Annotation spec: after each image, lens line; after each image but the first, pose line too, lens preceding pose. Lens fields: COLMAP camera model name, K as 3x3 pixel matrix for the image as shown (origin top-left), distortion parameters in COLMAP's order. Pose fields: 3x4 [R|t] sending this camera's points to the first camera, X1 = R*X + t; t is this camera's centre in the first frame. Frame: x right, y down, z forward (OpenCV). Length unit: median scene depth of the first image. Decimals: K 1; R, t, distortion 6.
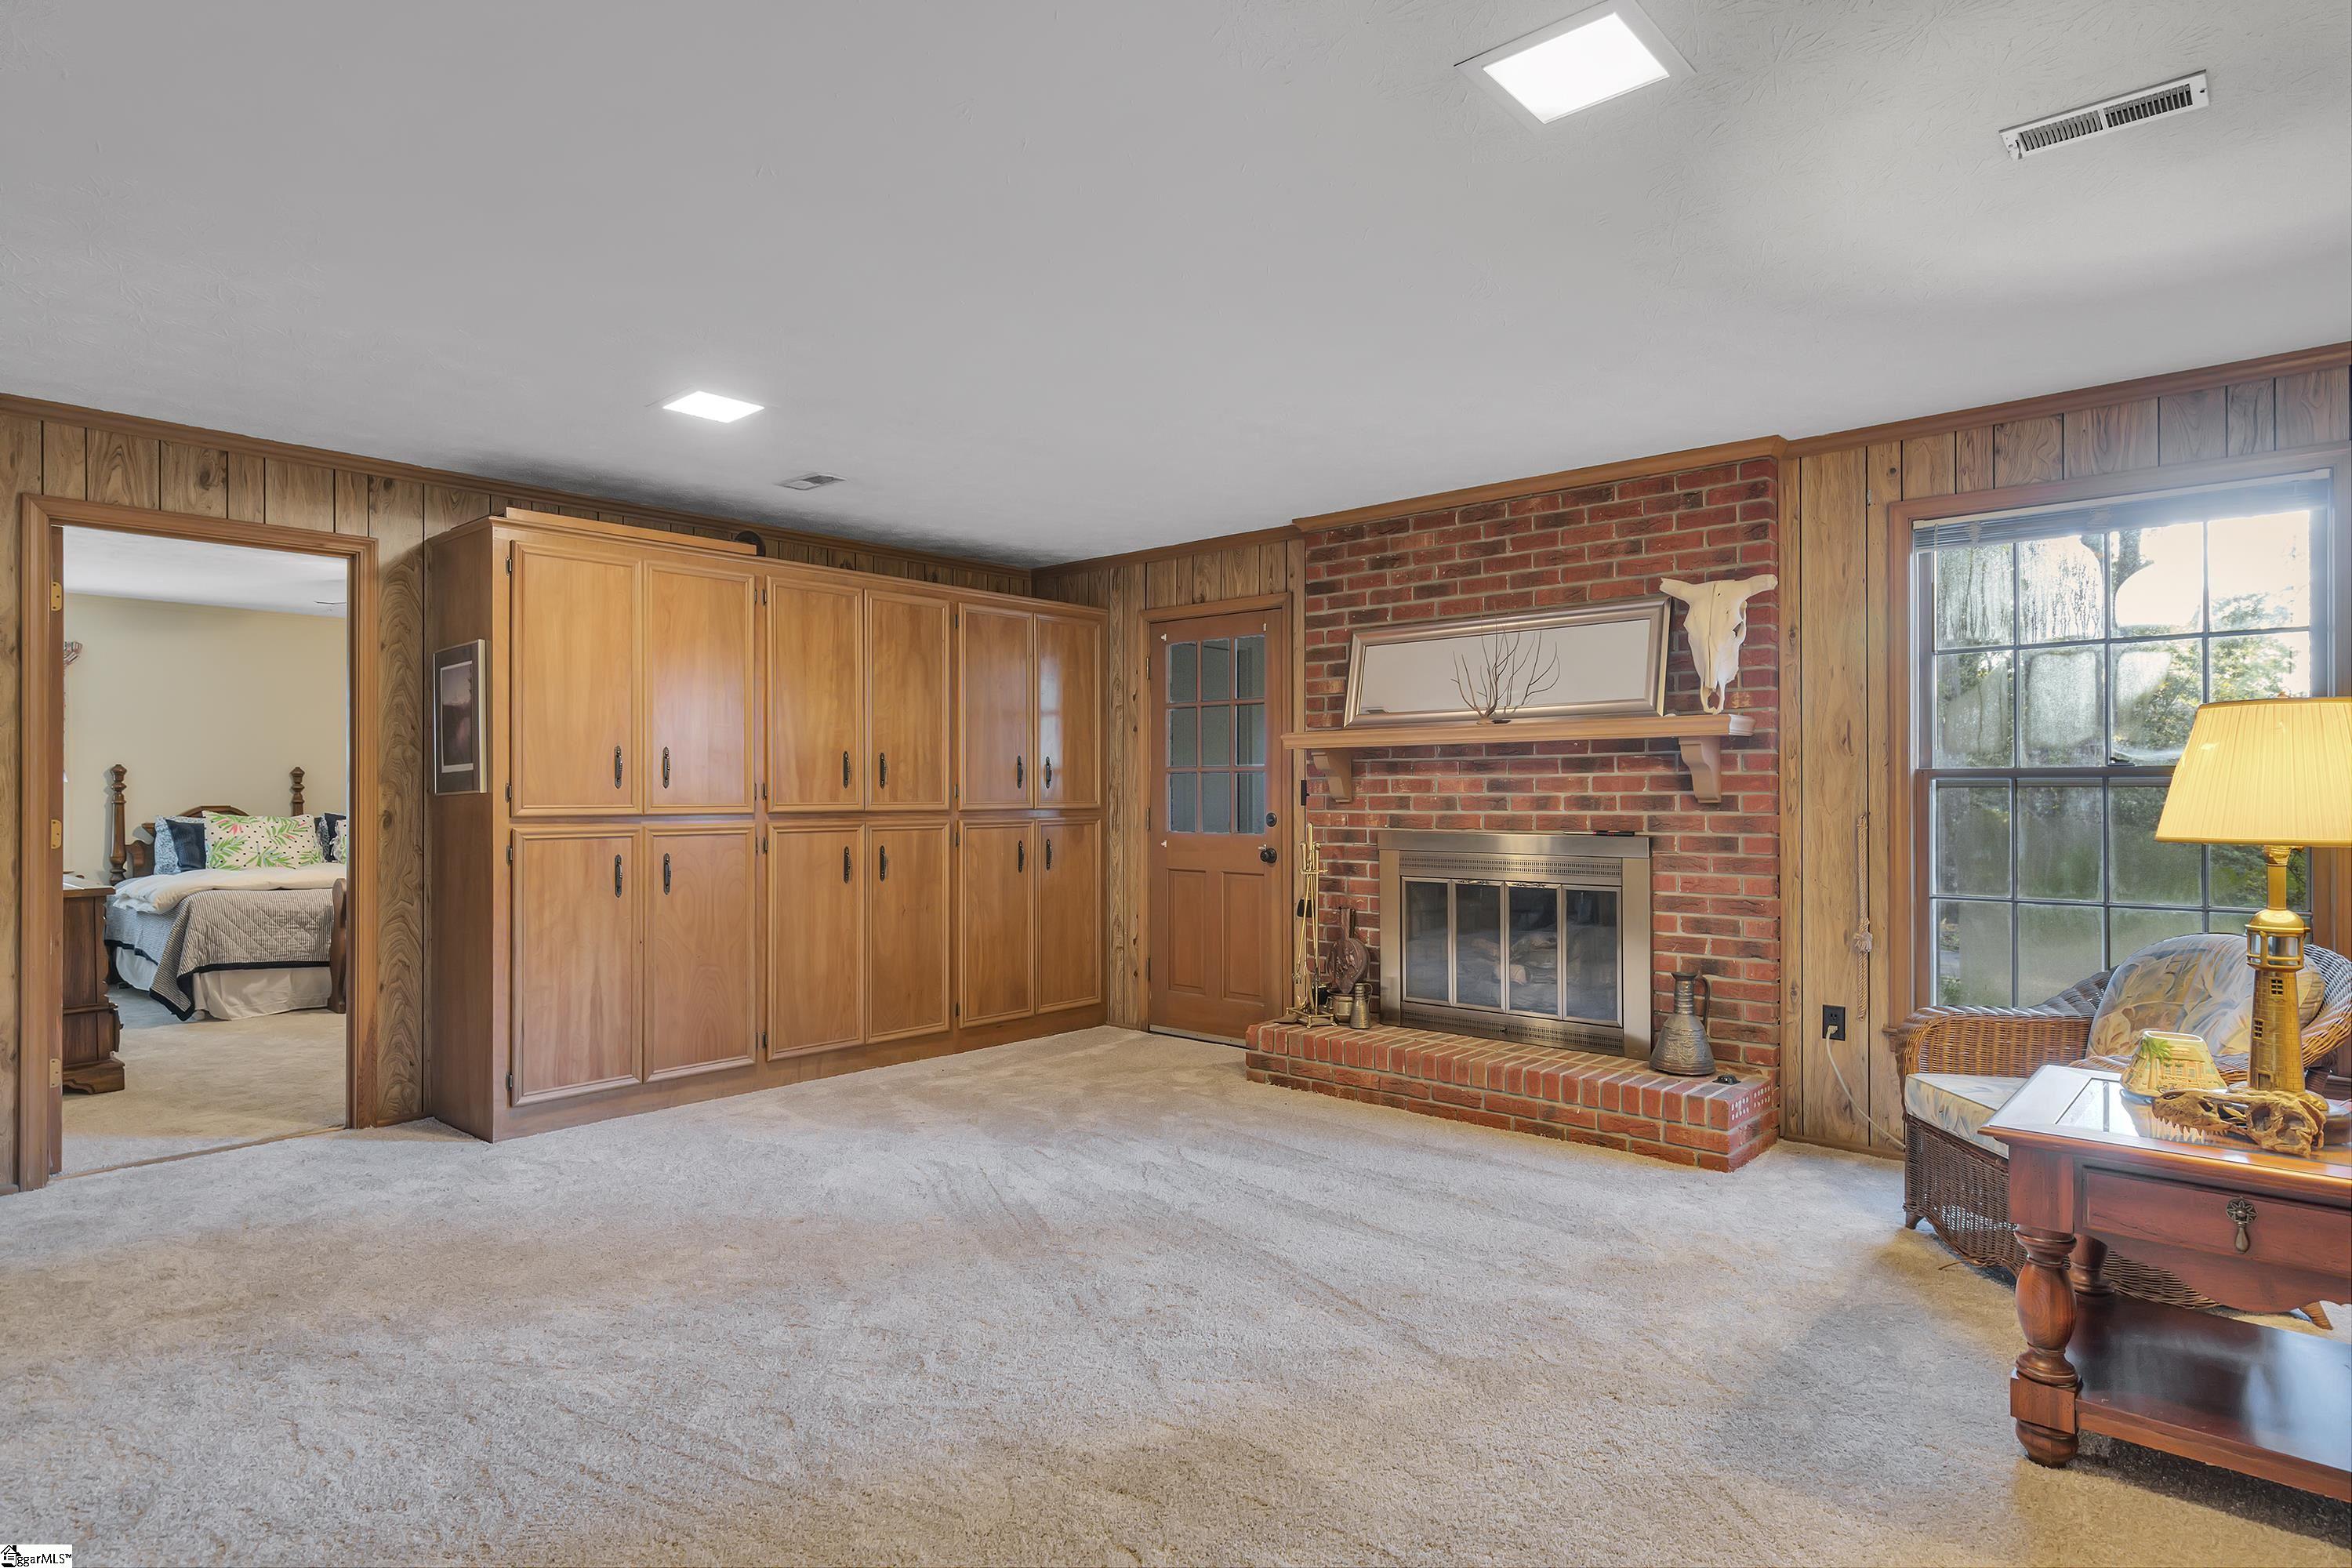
lens RADIAL K [[1285.8, 0, 1184.7], [0, 1285.8, 787.8], [0, 0, 1]] dist [0.011542, -0.003643]
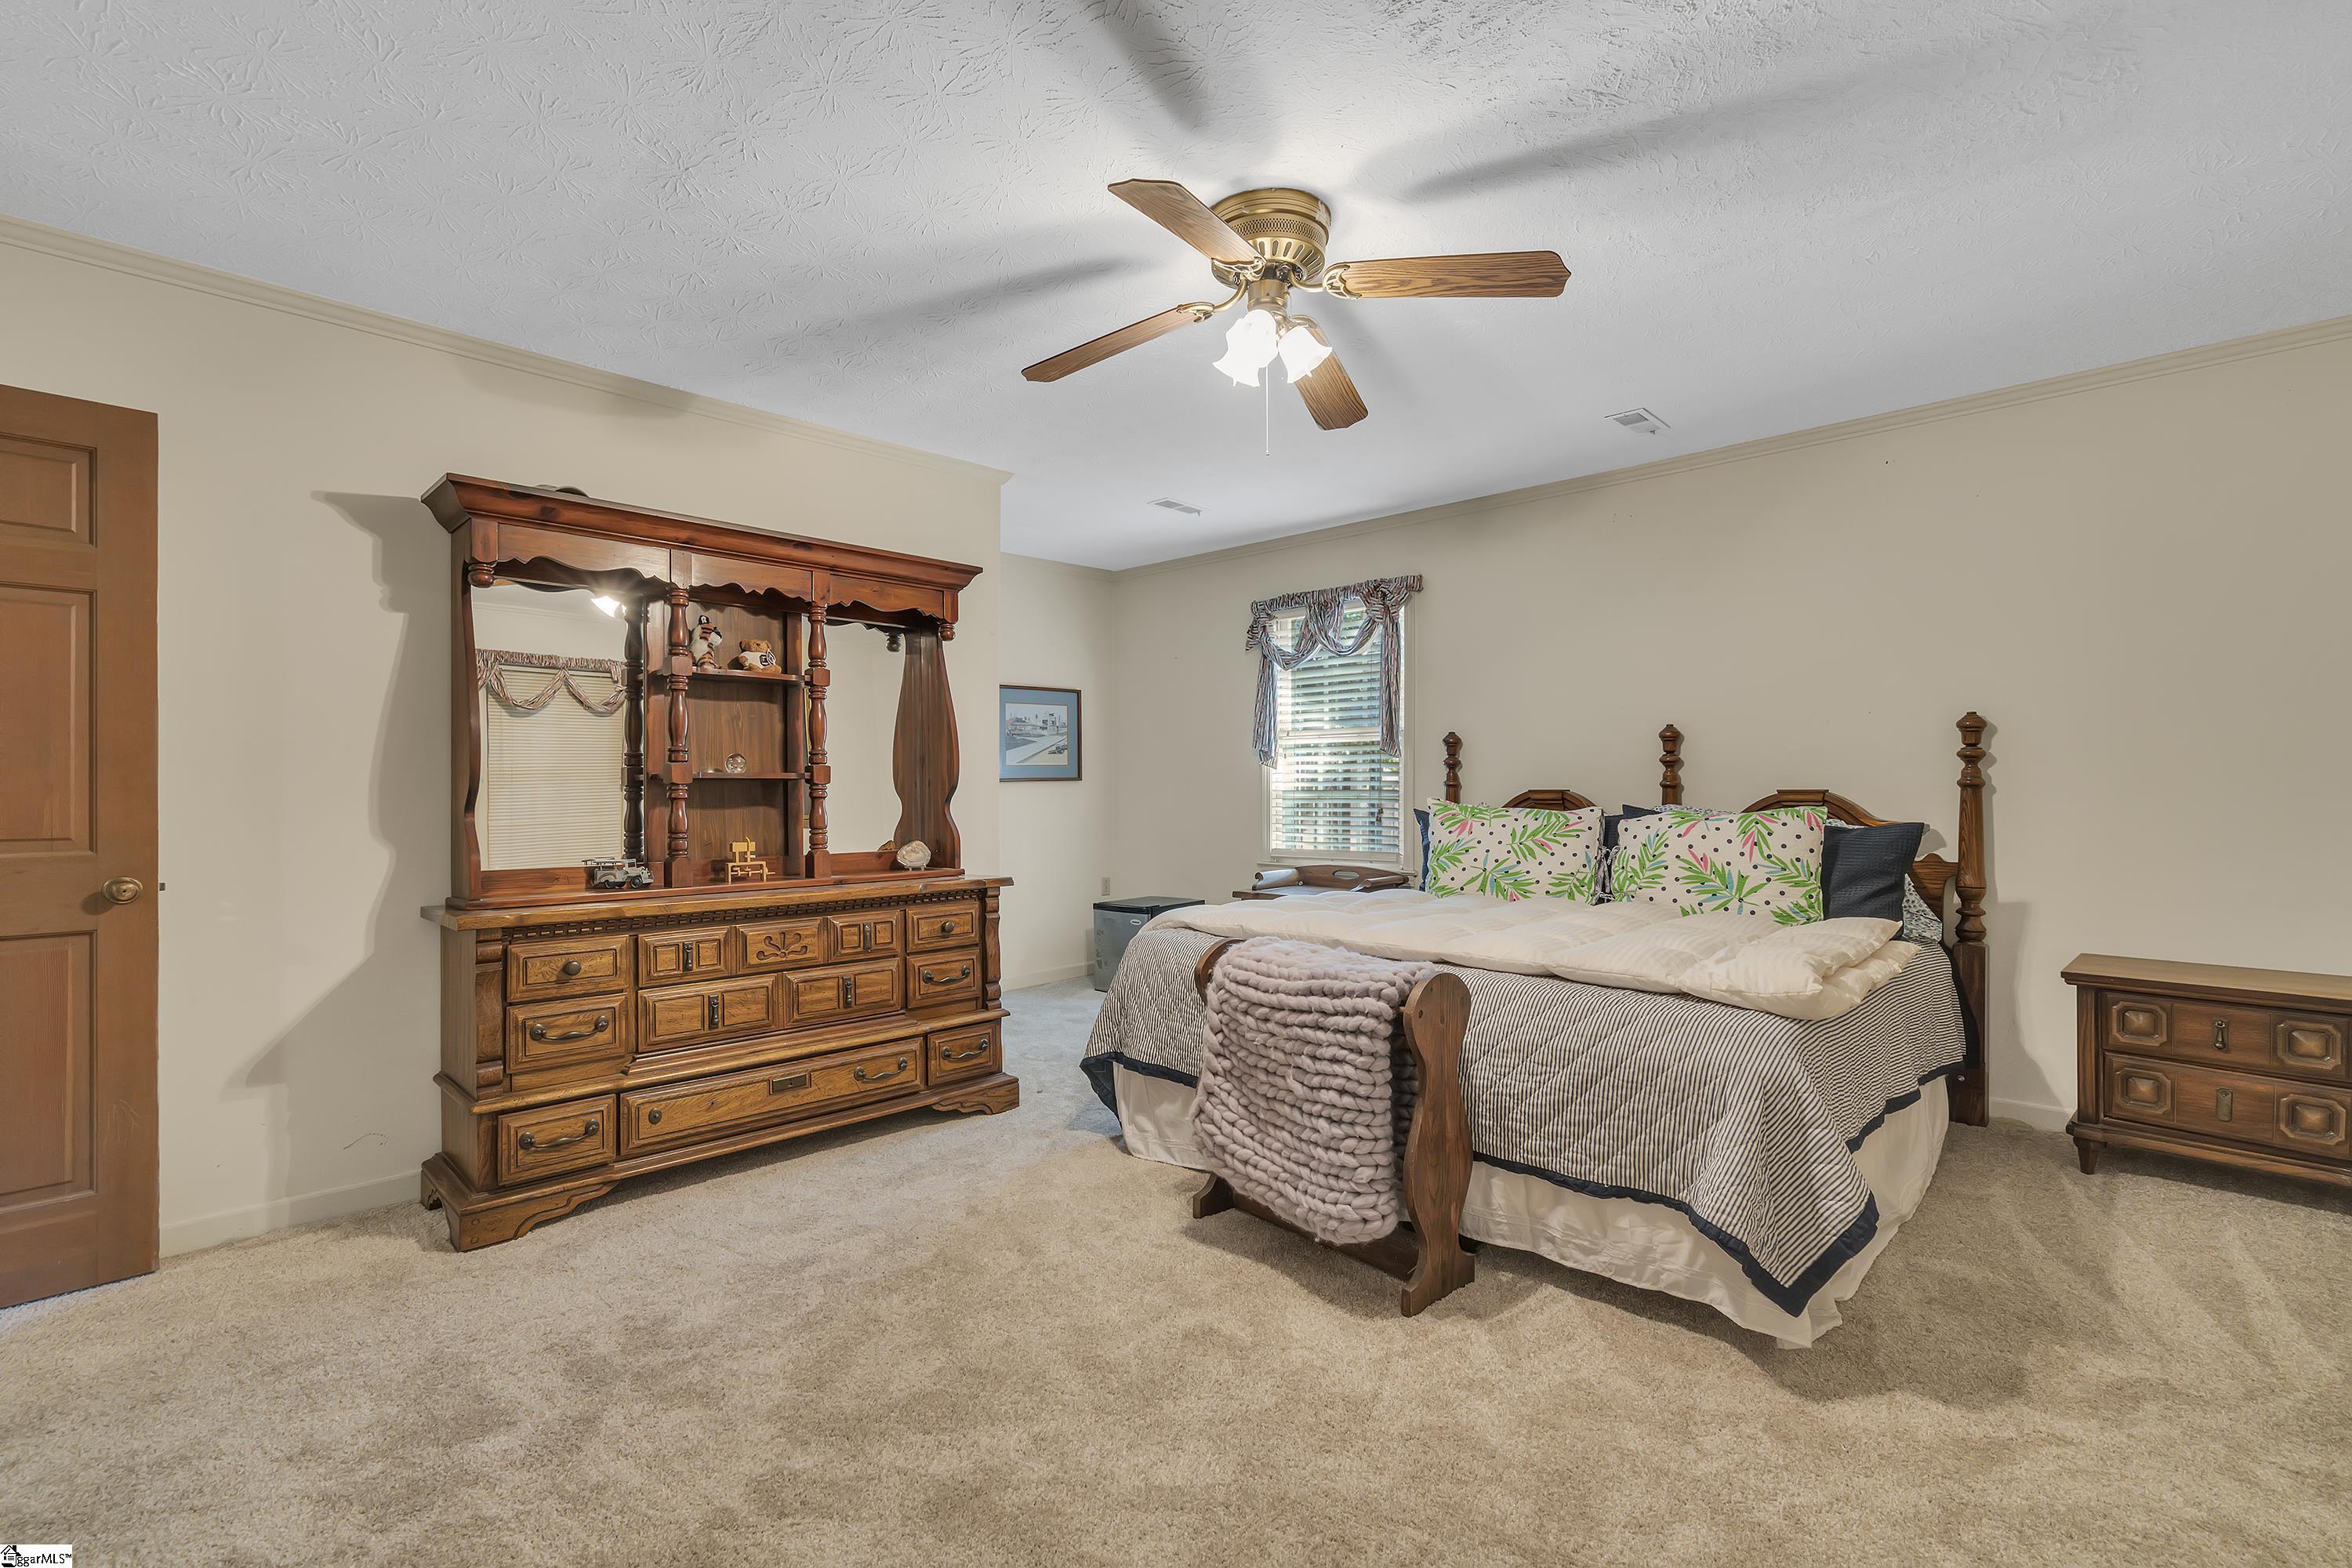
lens RADIAL K [[1071.2, 0, 1185.1], [0, 1071.2, 788.2], [0, 0, 1]] dist [-0.000015, 0.000090]
pose [[-0.043340, 0.007454, -0.999033, -0.247445], [0.006408, 0.999954, 0.007183, 0.009606], [0.999040, -0.006090, -0.043386, 1.011491]]
